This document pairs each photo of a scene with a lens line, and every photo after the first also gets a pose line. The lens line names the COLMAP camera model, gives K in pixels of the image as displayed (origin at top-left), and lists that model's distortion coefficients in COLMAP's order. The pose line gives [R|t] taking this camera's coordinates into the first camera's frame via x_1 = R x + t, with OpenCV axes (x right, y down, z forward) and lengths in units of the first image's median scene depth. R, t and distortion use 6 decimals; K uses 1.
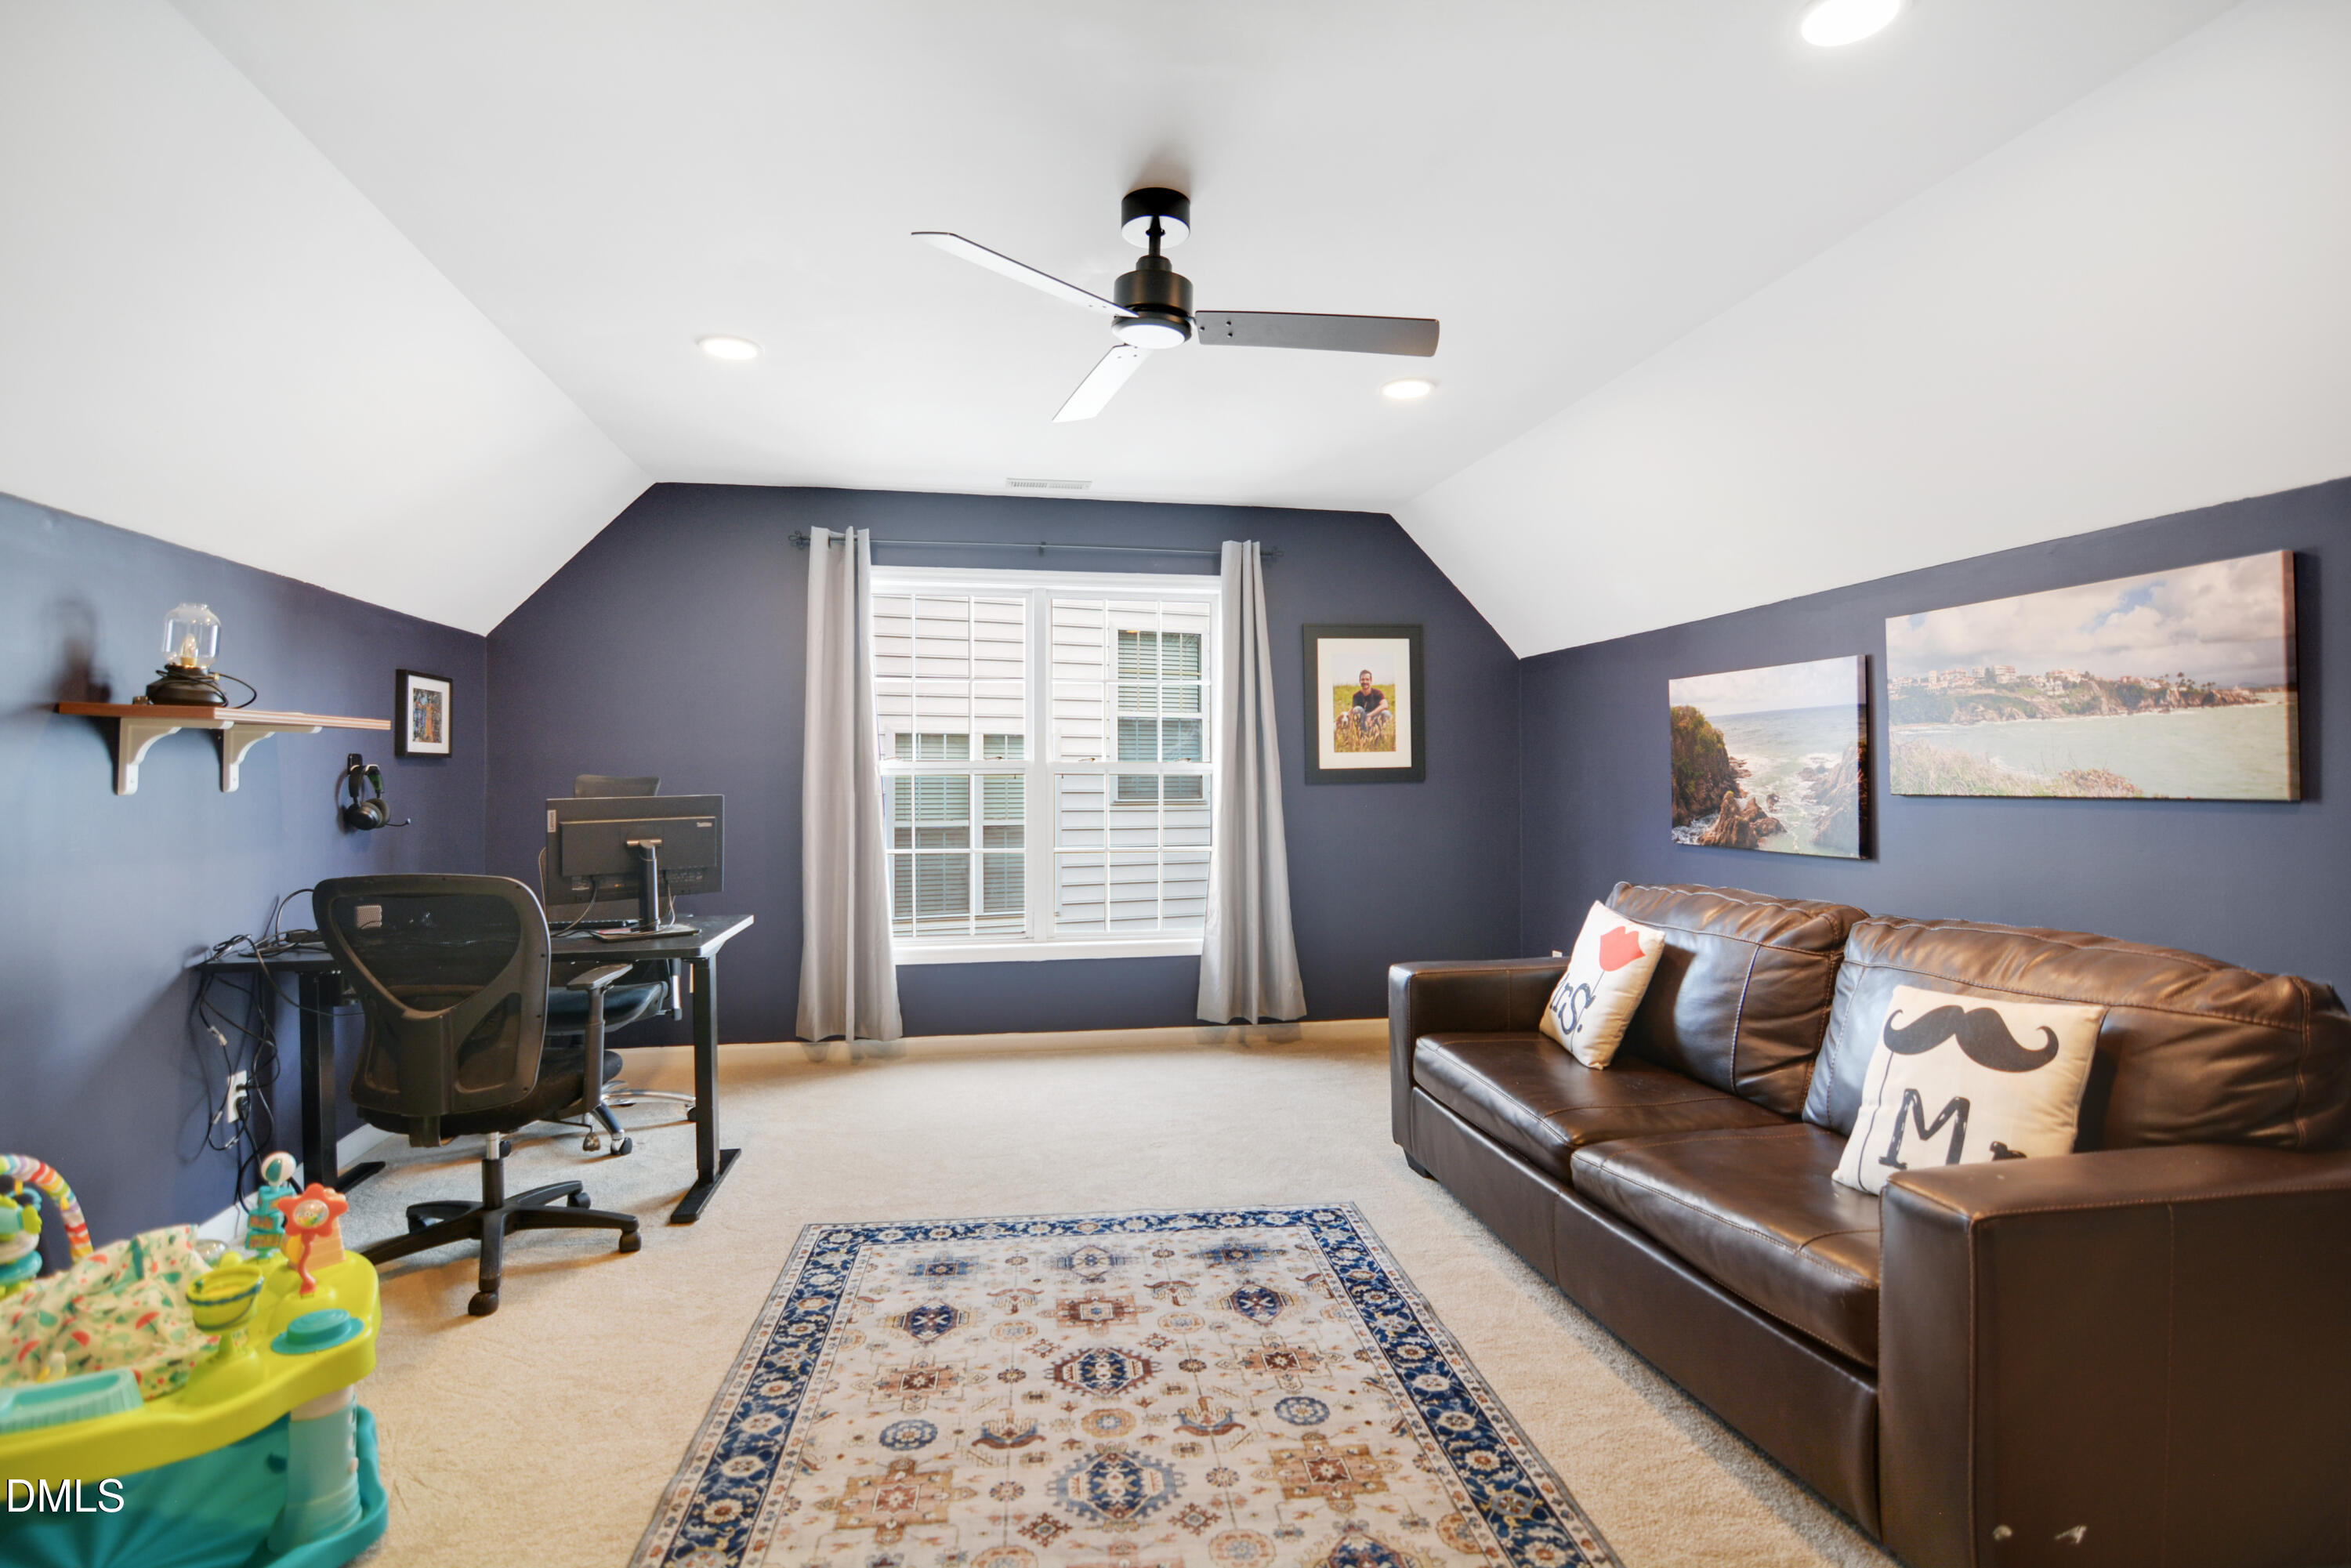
lens RADIAL K [[1169.1, 0, 1175.5], [0, 1169.1, 784.0], [0, 0, 1]] dist [-0.001176, 0.000163]
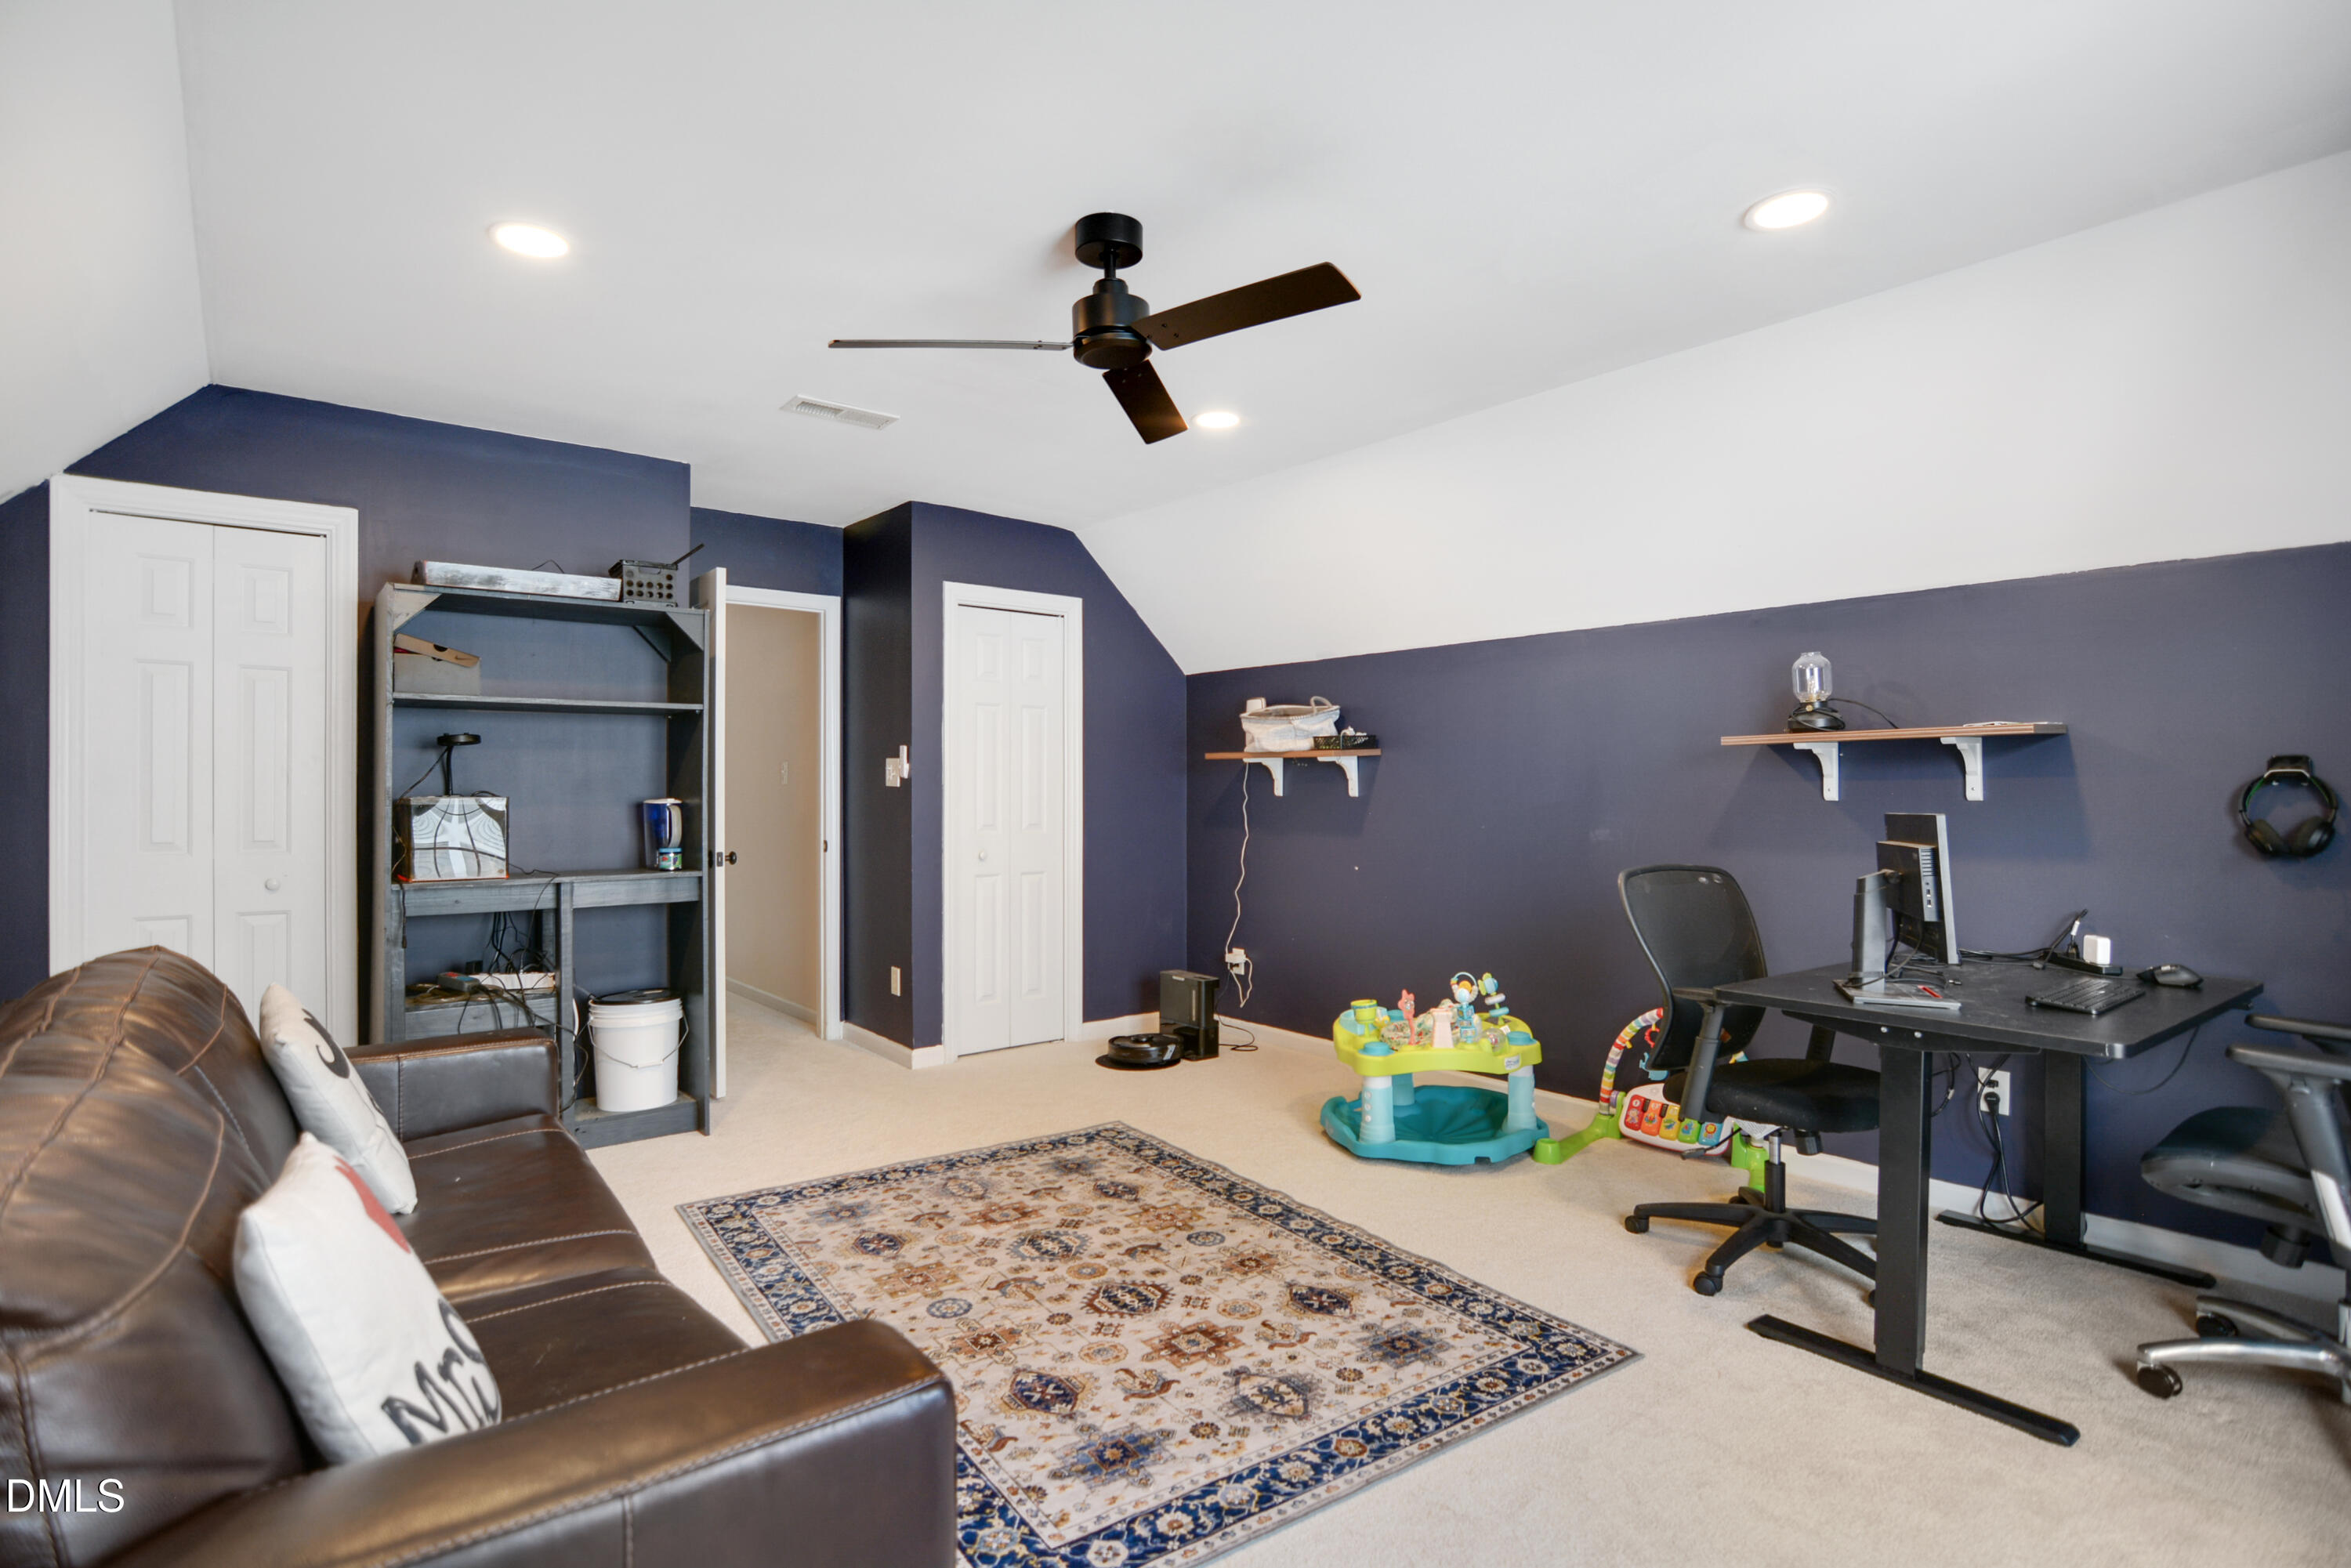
lens RADIAL K [[1169.1, 0, 1175.5], [0, 1169.1, 784.0], [0, 0, 1]] dist [-0.001176, 0.000163]
pose [[-0.884436, 0.000724, -0.466662, 0.411548], [-0.000329, 0.999998, 0.002175, -0.012843], [0.466662, 0.002077, -0.884433, 1.921579]]
